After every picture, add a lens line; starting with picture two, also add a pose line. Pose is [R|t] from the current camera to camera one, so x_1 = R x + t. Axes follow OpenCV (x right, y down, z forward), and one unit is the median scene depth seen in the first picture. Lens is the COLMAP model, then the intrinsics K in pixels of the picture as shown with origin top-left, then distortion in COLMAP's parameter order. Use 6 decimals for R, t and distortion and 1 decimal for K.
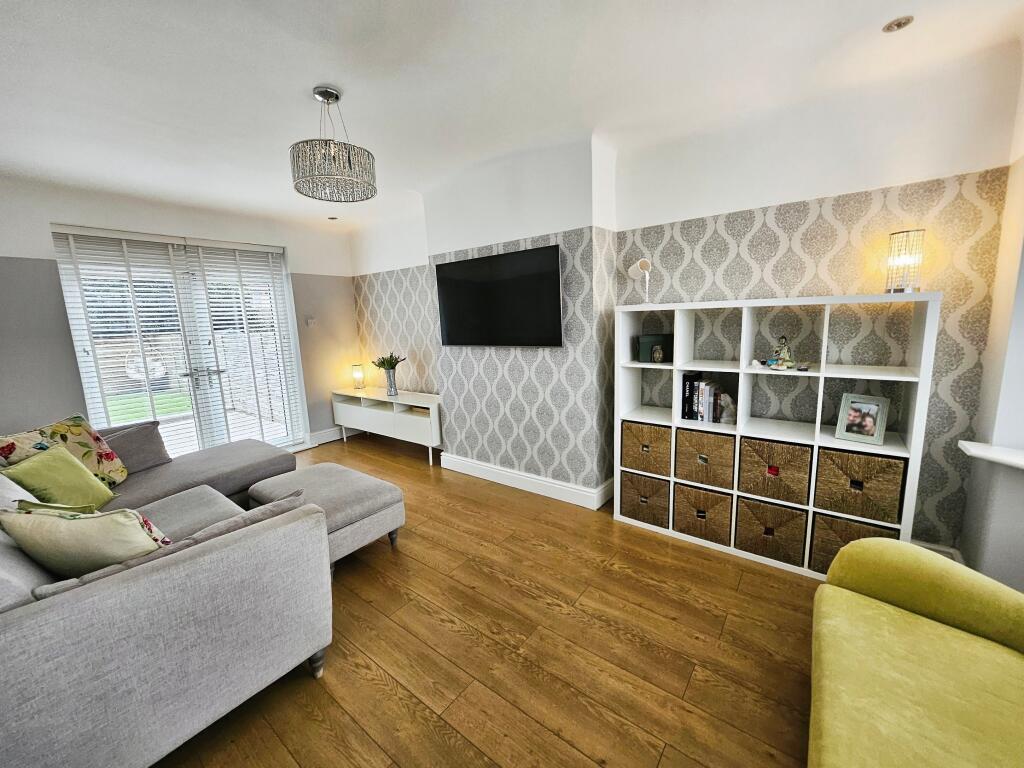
lens RADIAL K [[405.0, 0, 513.2], [0, 405.0, 381.3], [0, 0, 1]] dist [-0.011428, 0.000294]
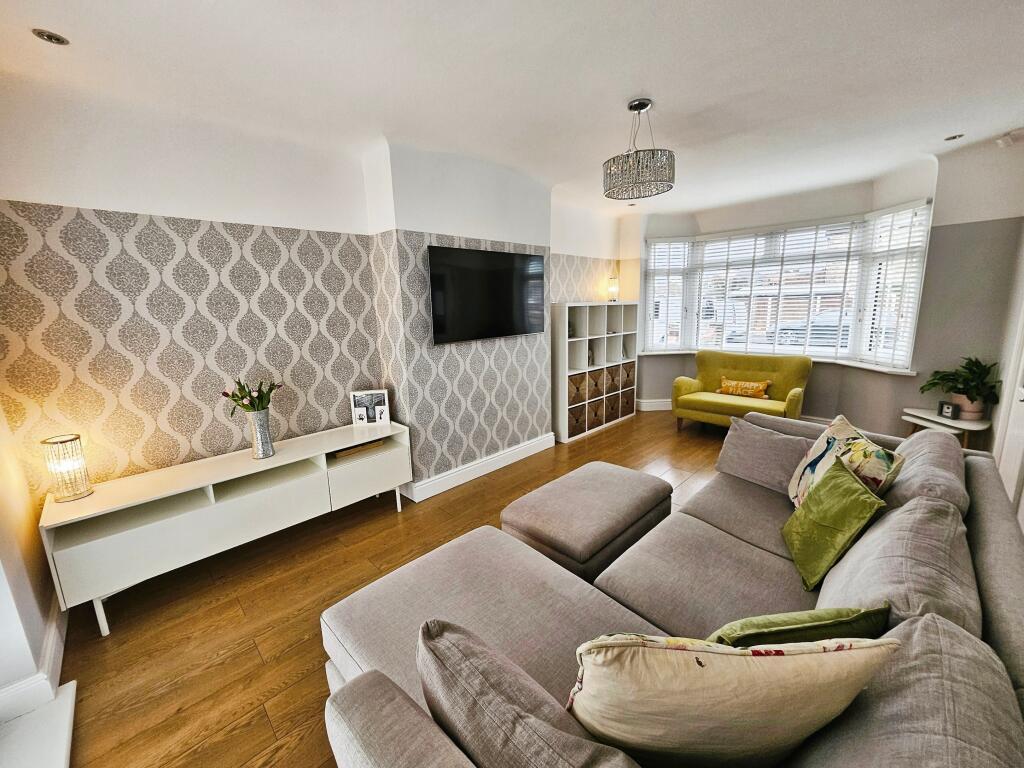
lens RADIAL K [[405.0, 0, 513.2], [0, 405.0, 381.3], [0, 0, 1]] dist [-0.011428, 0.000294]
pose [[0.126520, -0.148009, 0.980860, -1.053092], [0.182855, 0.975341, 0.123590, -0.094873], [-0.974965, 0.163718, 0.150464, 0.790216]]
